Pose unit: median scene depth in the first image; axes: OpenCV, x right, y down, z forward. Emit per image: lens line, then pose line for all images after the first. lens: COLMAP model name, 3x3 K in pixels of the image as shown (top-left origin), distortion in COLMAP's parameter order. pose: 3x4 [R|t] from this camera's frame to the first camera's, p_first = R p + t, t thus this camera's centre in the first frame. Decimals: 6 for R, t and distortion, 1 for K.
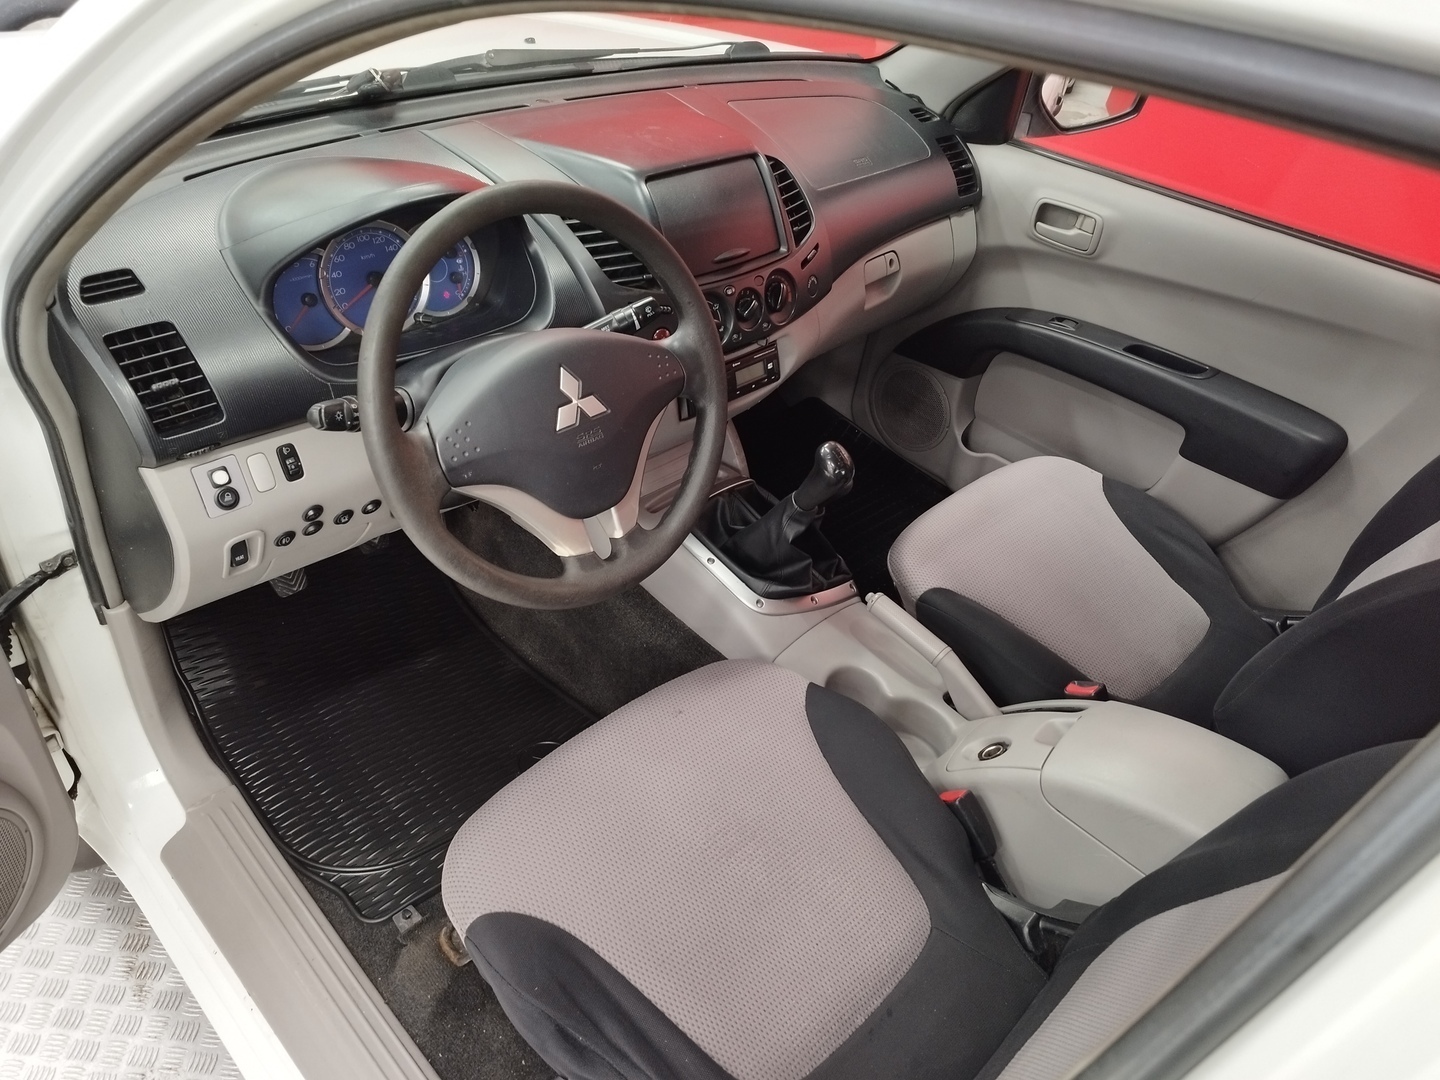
lens RADIAL K [[1054.1, 0, 721.0], [0, 1054.1, 535.0], [0, 0, 1]] dist [0.004266, -0.001495]
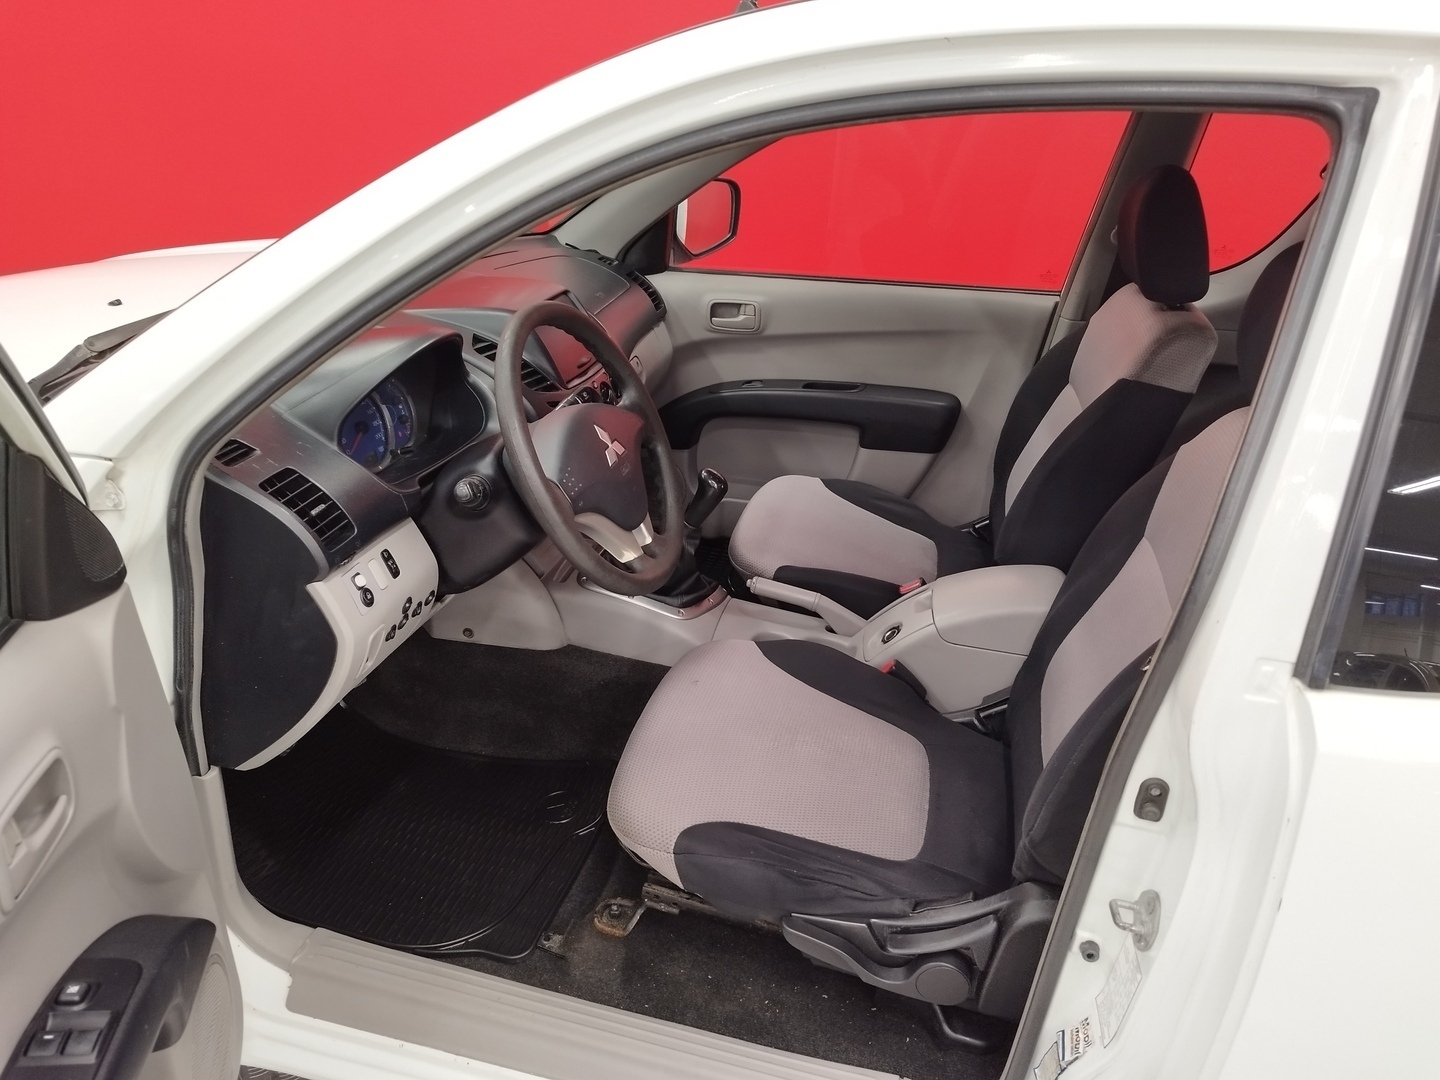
lens RADIAL K [[1054.1, 0, 721.0], [0, 1054.1, 535.0], [0, 0, 1]] dist [0.004266, -0.001495]
pose [[0.849887, -0.286622, 0.442199, -0.395469], [0.360899, 0.928046, -0.092096, 0.096861], [-0.383984, 0.237861, 0.892176, -0.154264]]
